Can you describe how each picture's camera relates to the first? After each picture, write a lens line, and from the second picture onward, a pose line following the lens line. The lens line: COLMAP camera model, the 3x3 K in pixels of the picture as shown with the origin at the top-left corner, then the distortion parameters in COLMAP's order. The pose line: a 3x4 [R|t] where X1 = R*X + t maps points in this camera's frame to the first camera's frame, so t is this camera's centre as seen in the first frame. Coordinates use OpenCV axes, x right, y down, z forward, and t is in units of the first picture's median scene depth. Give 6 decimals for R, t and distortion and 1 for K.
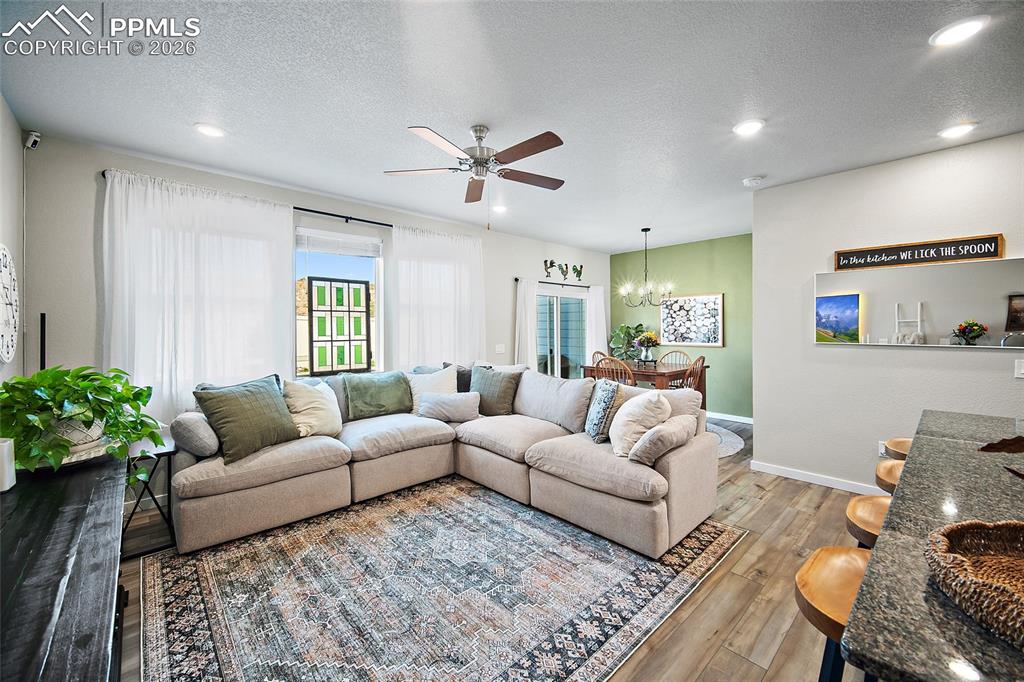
lens RADIAL K [[403.3, 0, 514.4], [0, 403.3, 327.2], [0, 0, 1]] dist [-0.006155, 0.001314]
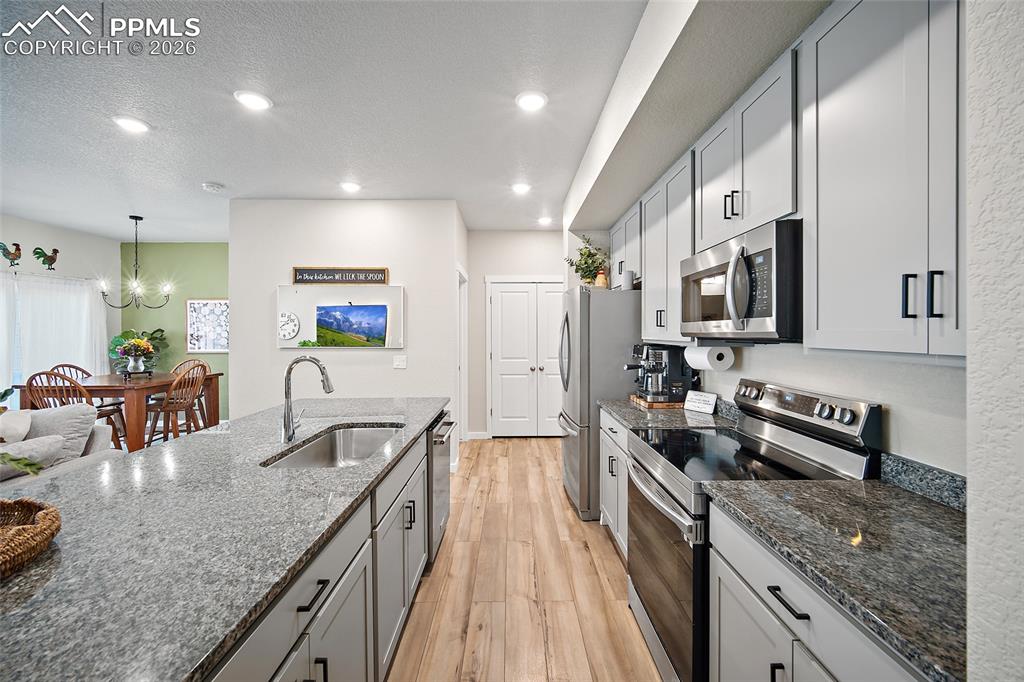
lens RADIAL K [[403.3, 0, 515.5], [0, 403.3, 333.2], [0, 0, 1]] dist [-0.006155, 0.001314]
pose [[0.669440, 0.001623, 0.742864, 0.444029], [-0.001986, 0.999998, -0.000394, -0.001315], [-0.742863, -0.001211, 0.669442, -0.292253]]
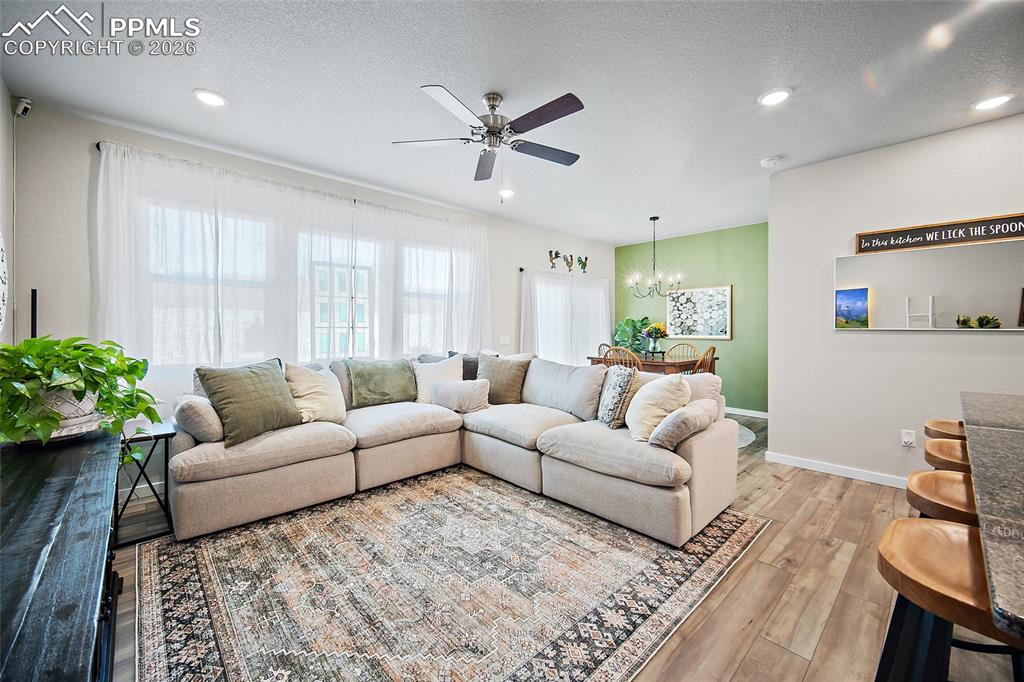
lens RADIAL K [[403.3, 0, 512.0], [0, 403.3, 329.0], [0, 0, 1]] dist [-0.006155, 0.001314]
pose [[0.999994, 0.003384, 0.000867, -0.036088], [-0.003386, 0.999991, 0.002640, 0.047987], [-0.000858, -0.002643, 0.999996, 0.041278]]
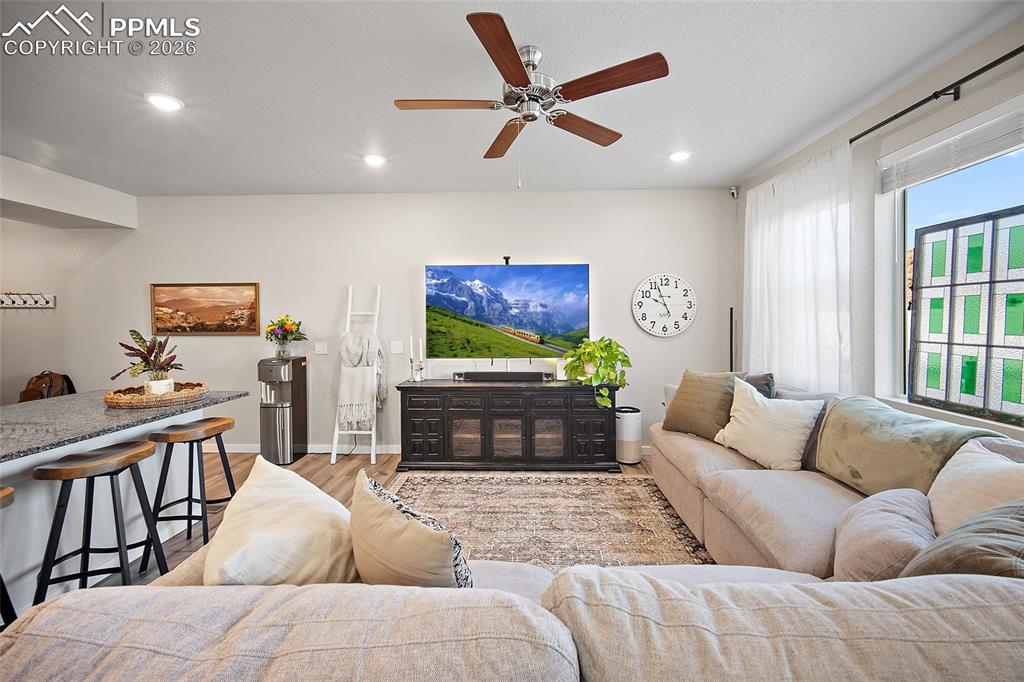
lens RADIAL K [[428.5, 0, 531.3], [0, 428.5, 321.2], [0, 0, 1]] dist [-0.003108, 0.000816]
pose [[-0.697345, 0.009278, -0.716676, 0.447547], [0.008561, 0.999953, 0.004616, -0.002160], [0.716685, -0.002916, -0.697391, 1.432956]]
